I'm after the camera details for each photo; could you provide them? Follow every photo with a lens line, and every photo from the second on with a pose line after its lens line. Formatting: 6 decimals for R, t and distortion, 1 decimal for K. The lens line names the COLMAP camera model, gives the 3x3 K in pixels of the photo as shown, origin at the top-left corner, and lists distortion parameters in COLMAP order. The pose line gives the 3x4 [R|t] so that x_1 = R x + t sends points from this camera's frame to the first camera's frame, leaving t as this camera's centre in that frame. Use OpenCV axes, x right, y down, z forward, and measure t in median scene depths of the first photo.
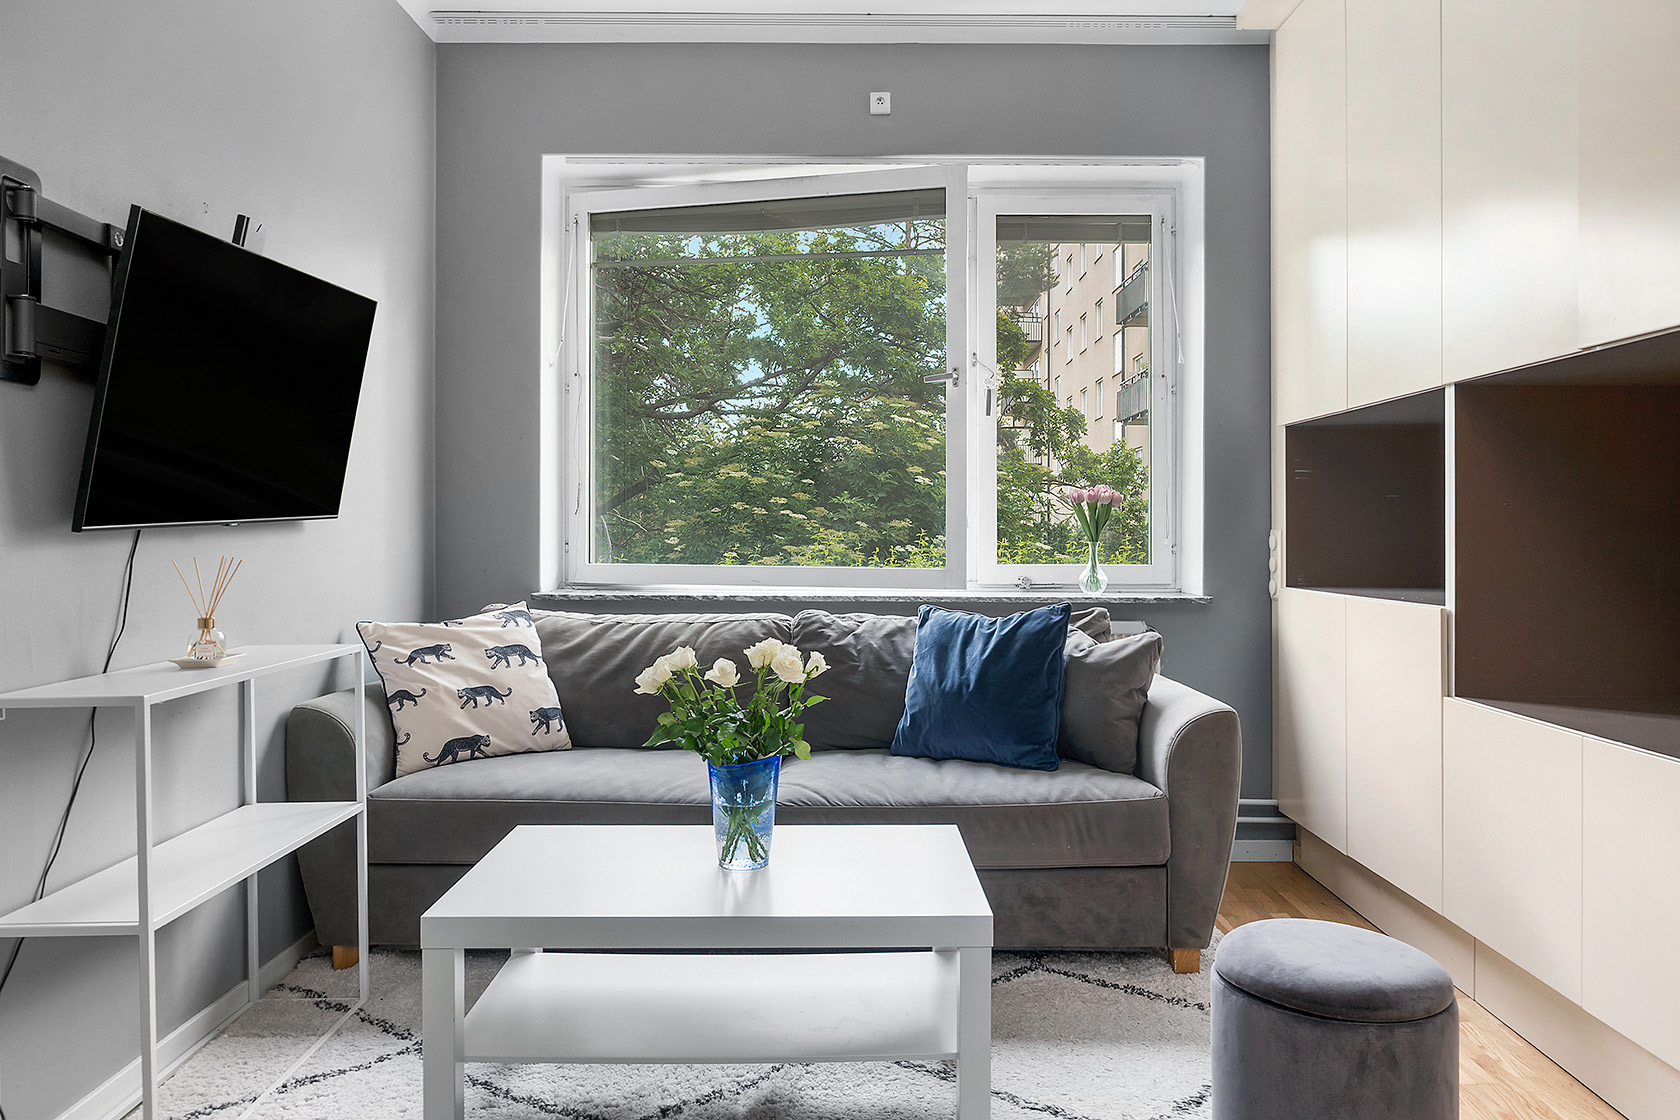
lens RADIAL K [[1176.4, 0, 845.7], [0, 1176.4, 519.7], [0, 0, 1]] dist [0.001225, 0.000283]
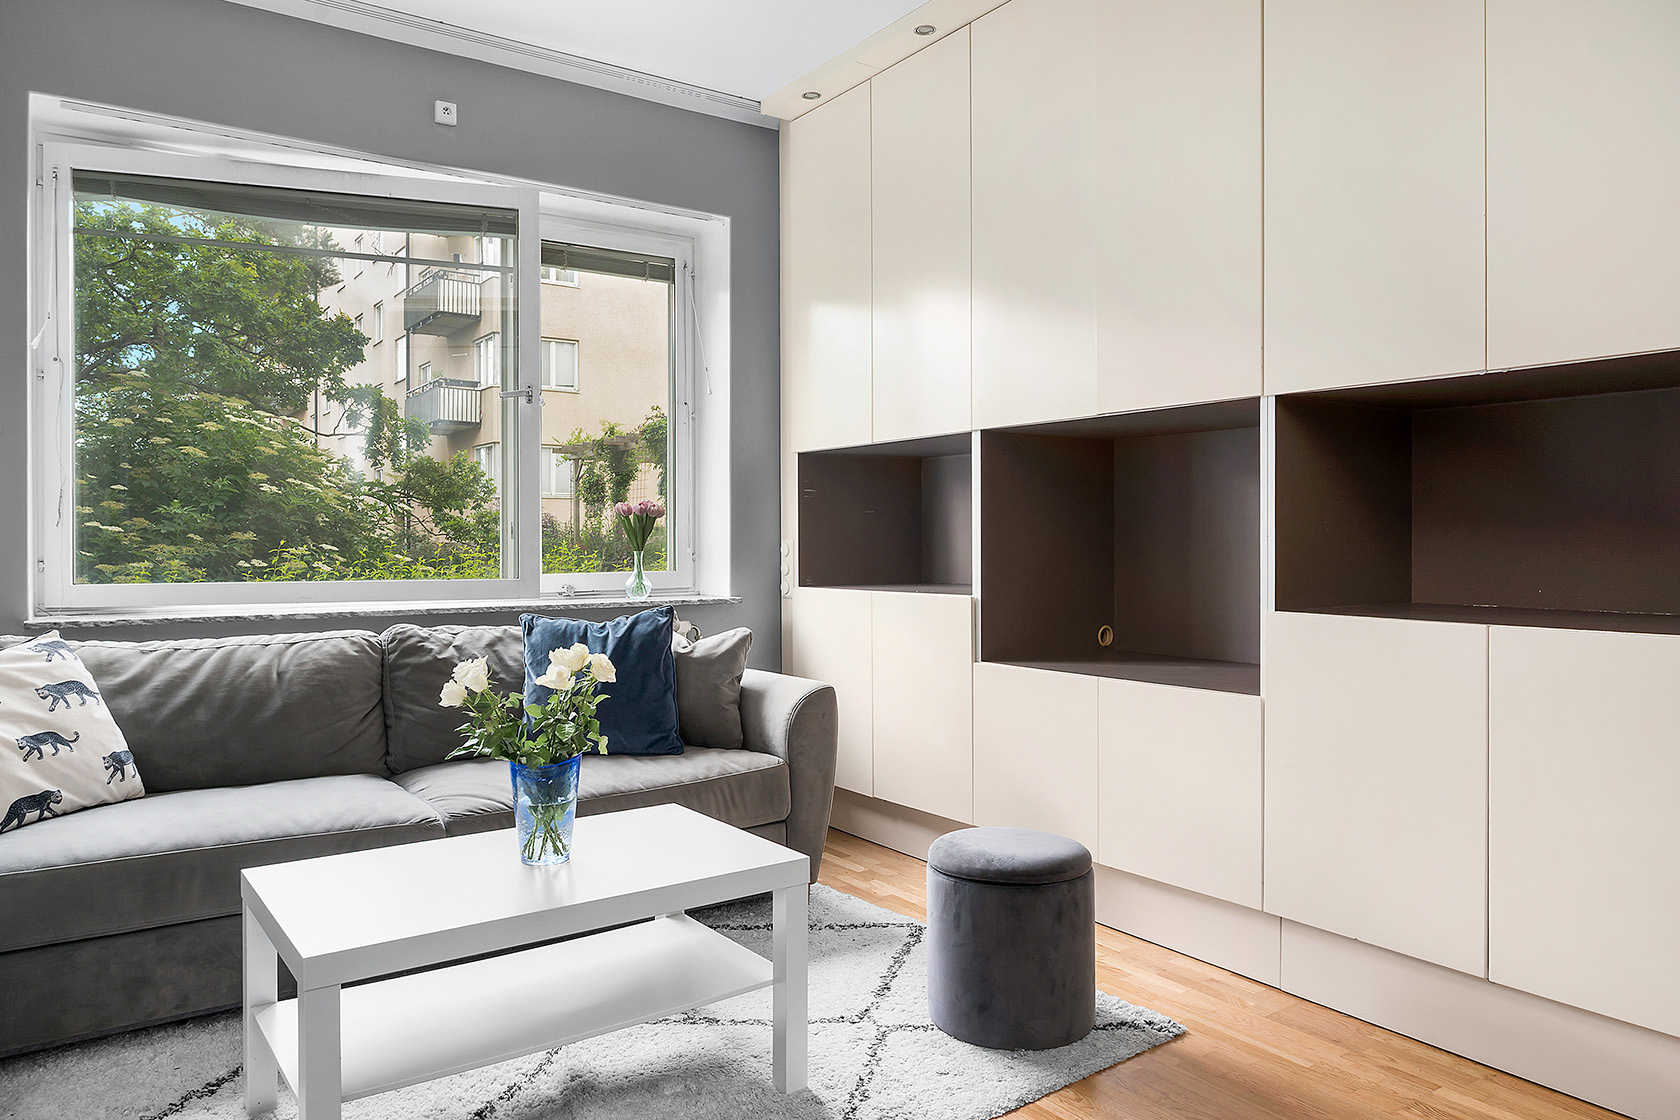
lens RADIAL K [[1166.2, 0, 843.8], [0, 1166.2, 538.2], [0, 0, 1]] dist [-0.004409, -0.000102]
pose [[0.815758, -0.005853, 0.578364, -0.299115], [0.002258, 0.999973, 0.006935, -0.000606], [-0.578389, -0.004351, 0.815749, 0.000338]]
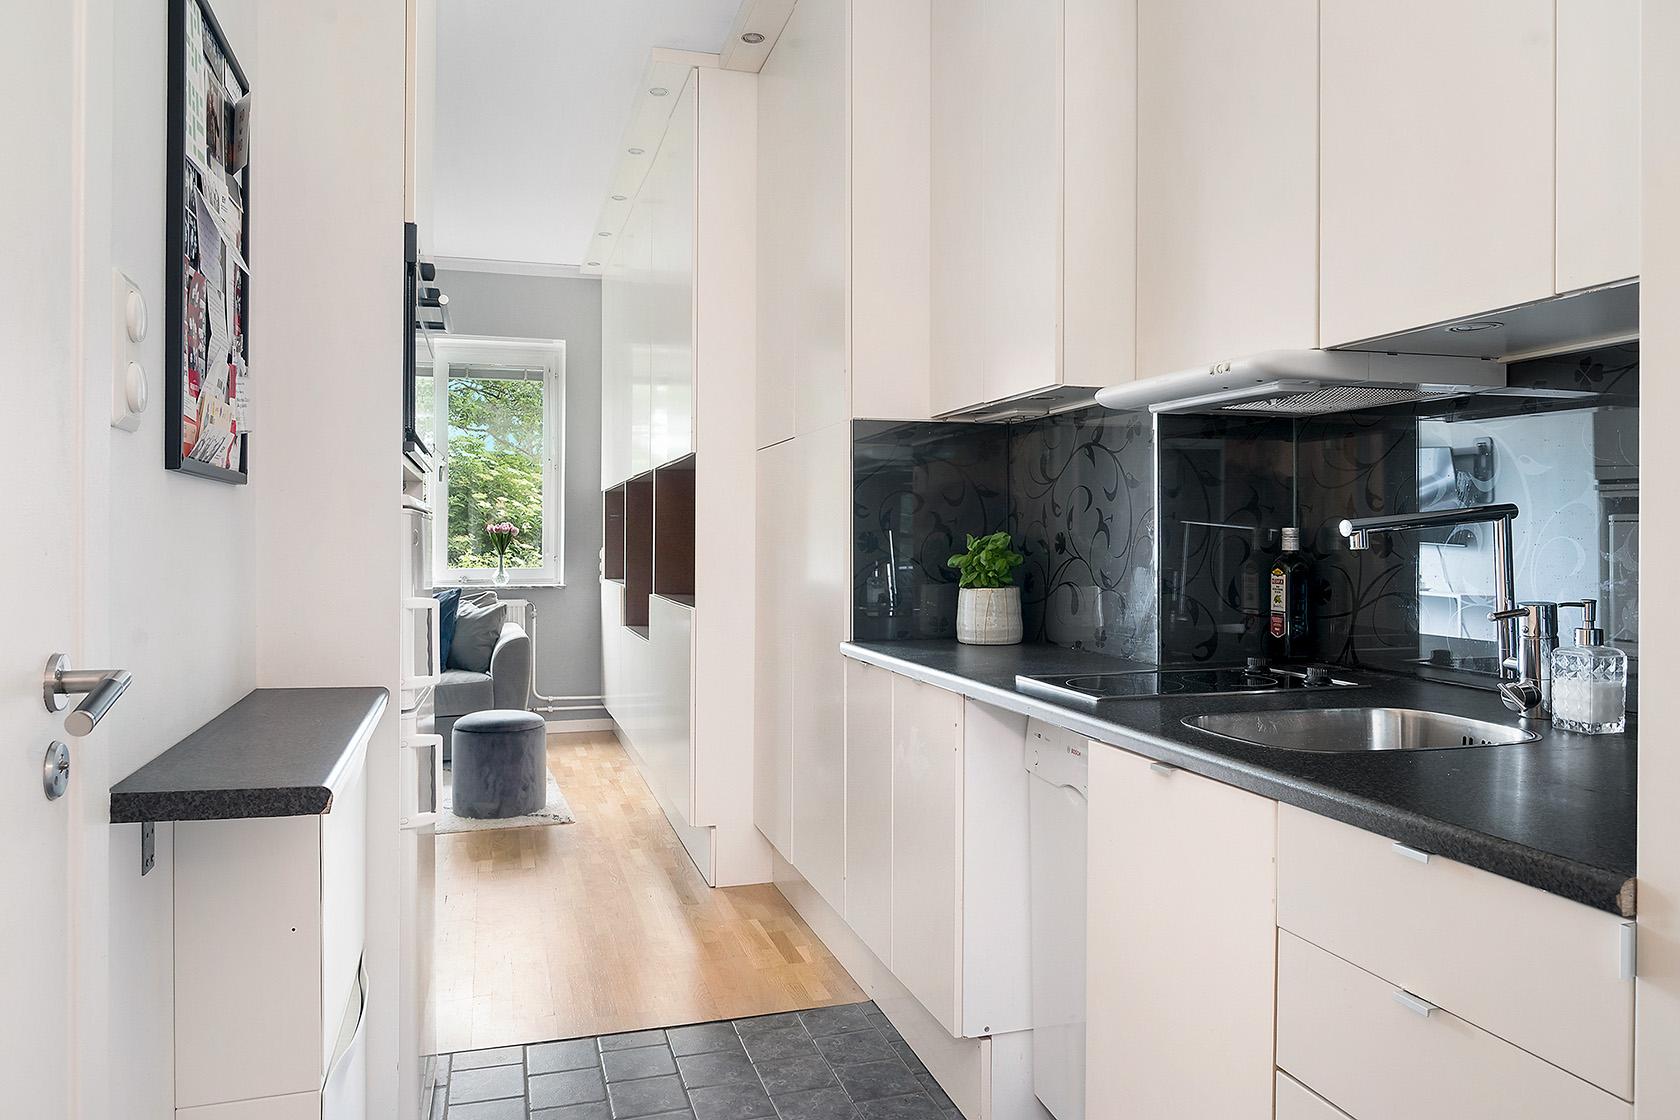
lens RADIAL K [[1166.2, 0, 843.8], [0, 1166.2, 538.2], [0, 0, 1]] dist [-0.004409, -0.000102]
pose [[0.956127, 0.001624, 0.292947, 0.215582], [-0.003647, 0.999973, 0.006358, -0.022473], [-0.292929, -0.007147, 0.956108, -0.933318]]
